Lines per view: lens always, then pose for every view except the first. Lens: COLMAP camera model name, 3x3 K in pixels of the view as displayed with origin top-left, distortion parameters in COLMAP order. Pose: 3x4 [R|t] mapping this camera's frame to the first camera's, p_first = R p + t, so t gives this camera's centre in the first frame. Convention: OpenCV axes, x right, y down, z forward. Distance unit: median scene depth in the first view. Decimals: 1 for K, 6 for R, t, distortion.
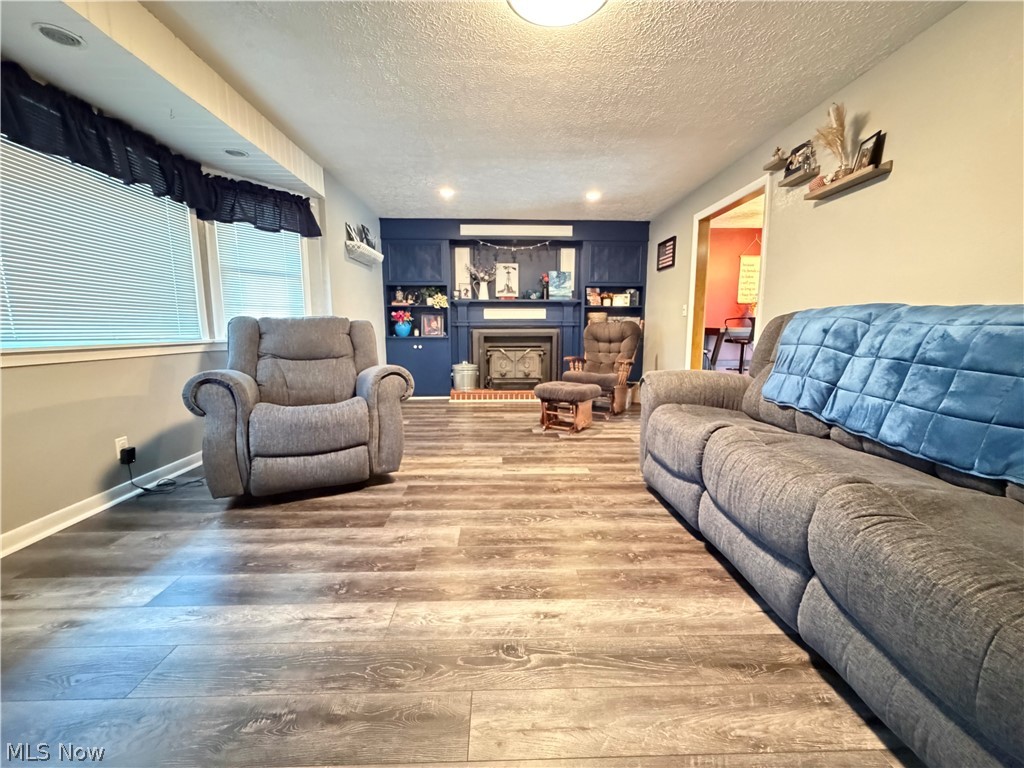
lens RADIAL K [[410.6, 0, 513.8], [0, 410.6, 381.5], [0, 0, 1]] dist [0.000627, -0.000939]
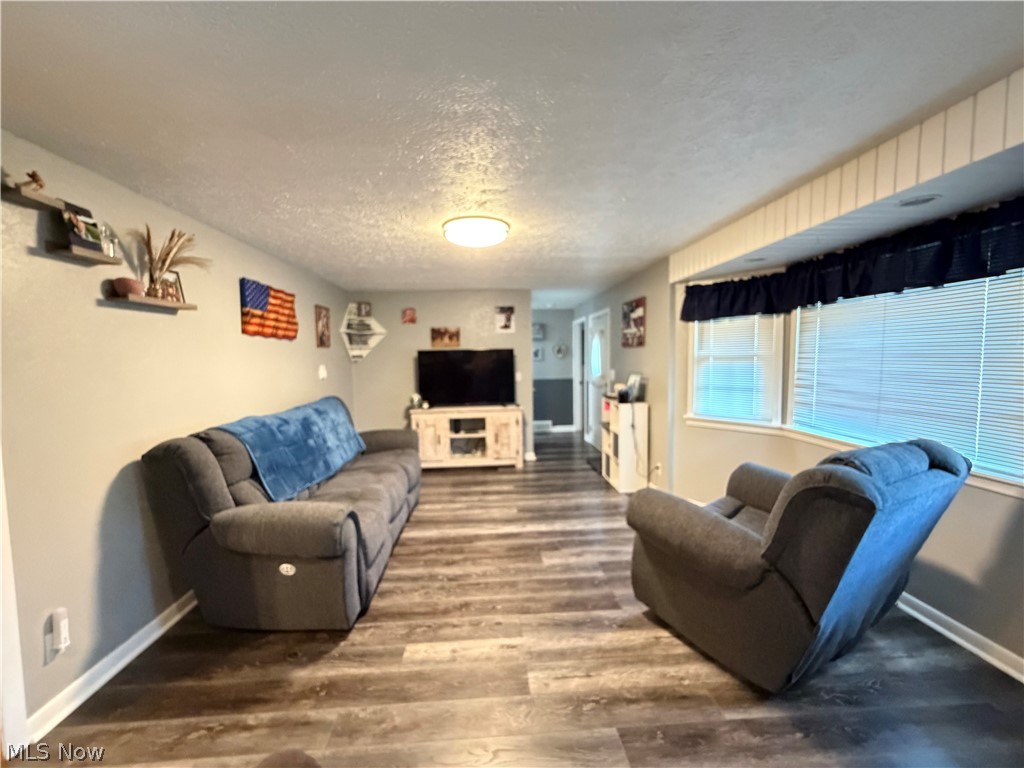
lens RADIAL K [[410.6, 0, 510.0], [0, 410.6, 386.7], [0, 0, 1]] dist [0.000627, -0.000939]
pose [[-0.999671, 0.016355, -0.019742, 0.002431], [0.011995, 0.978973, 0.203636, -0.198745], [0.022658, 0.203332, -0.978848, 0.834616]]
